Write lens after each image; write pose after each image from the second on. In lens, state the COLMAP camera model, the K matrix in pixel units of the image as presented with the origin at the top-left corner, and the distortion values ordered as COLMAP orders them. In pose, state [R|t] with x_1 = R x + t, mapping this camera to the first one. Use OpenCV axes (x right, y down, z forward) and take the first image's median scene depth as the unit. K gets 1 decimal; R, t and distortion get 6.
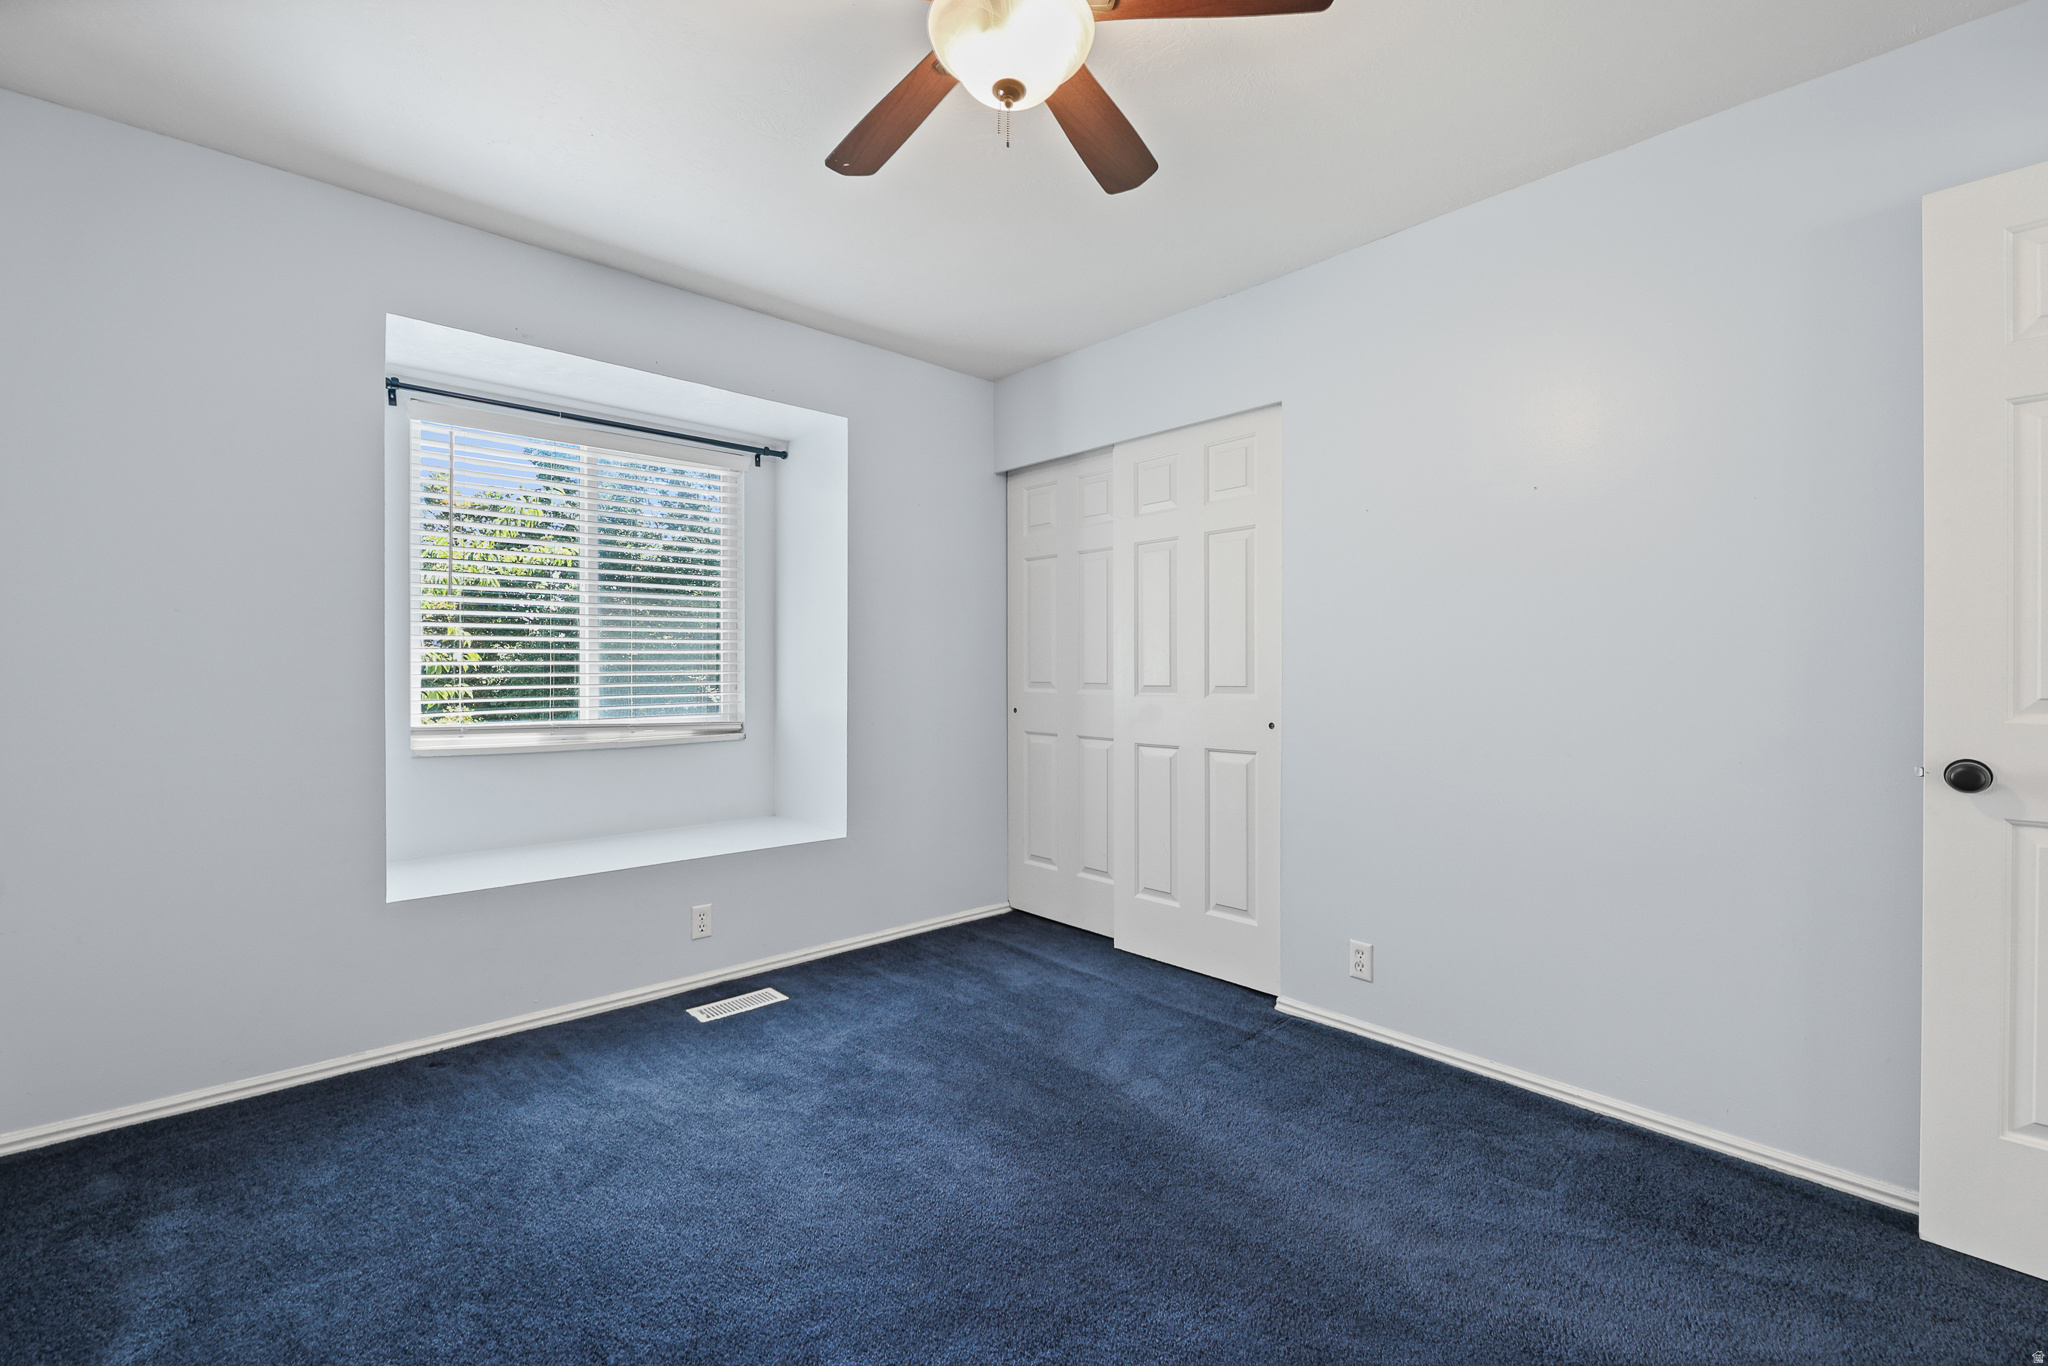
lens RADIAL K [[863.5, 0, 1031.7], [0, 863.5, 676.1], [0, 0, 1]] dist [-0.001254, -0.000765]
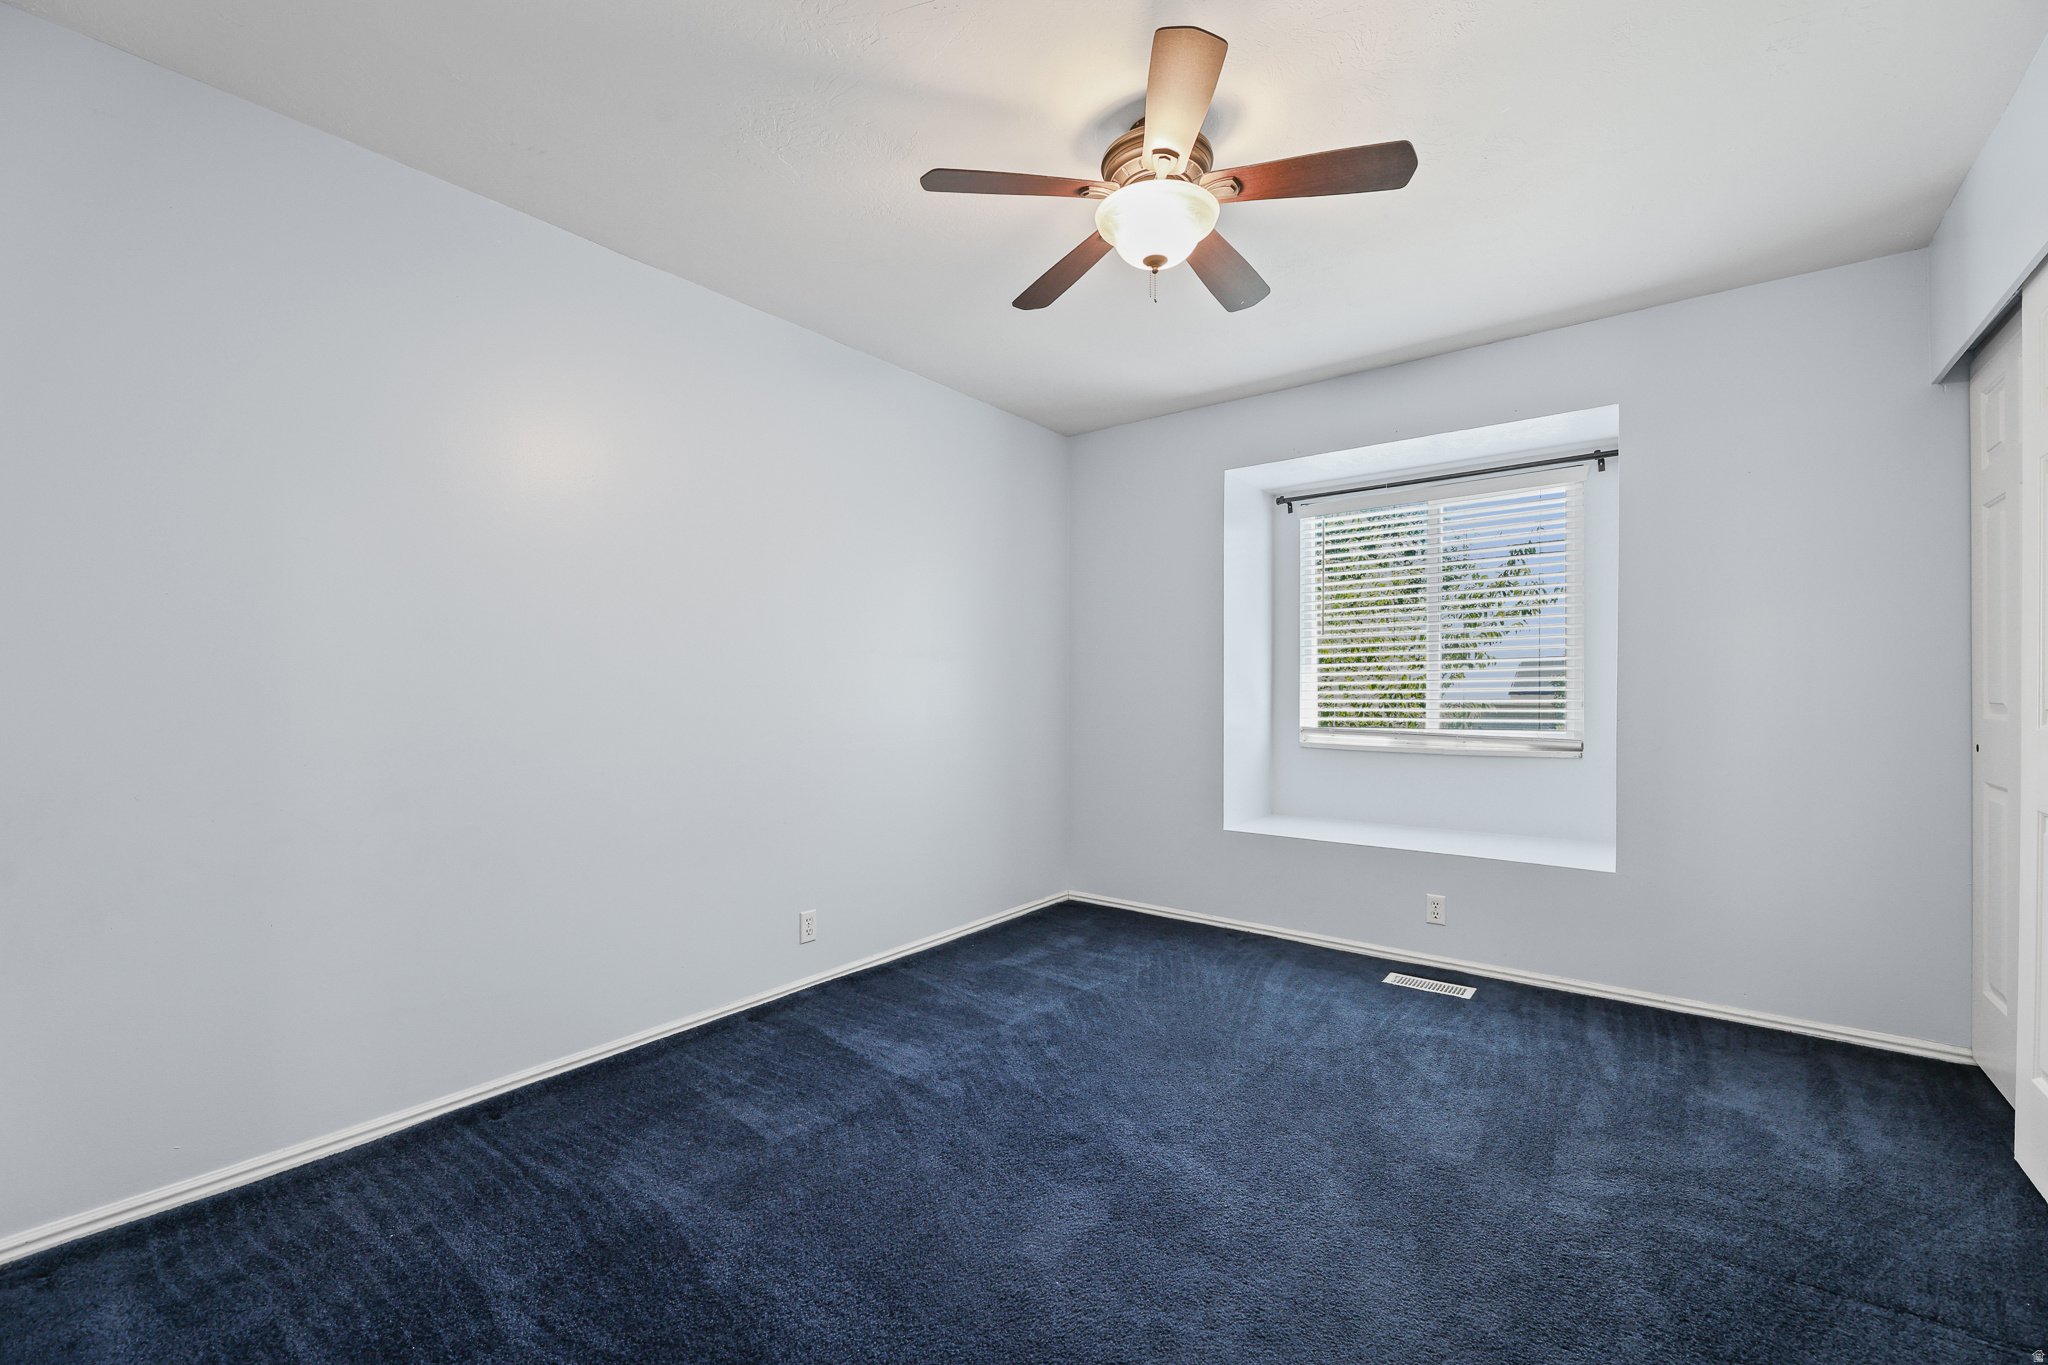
lens RADIAL K [[846.2, 0, 1026.0], [0, 846.2, 691.9], [0, 0, 1]] dist [-0.000714, 0.000084]
pose [[0.173765, -0.000936, -0.984787, 0.627517], [-0.003805, 0.999991, -0.001622, 0.003423], [0.984780, 0.004029, 0.173760, 0.283663]]
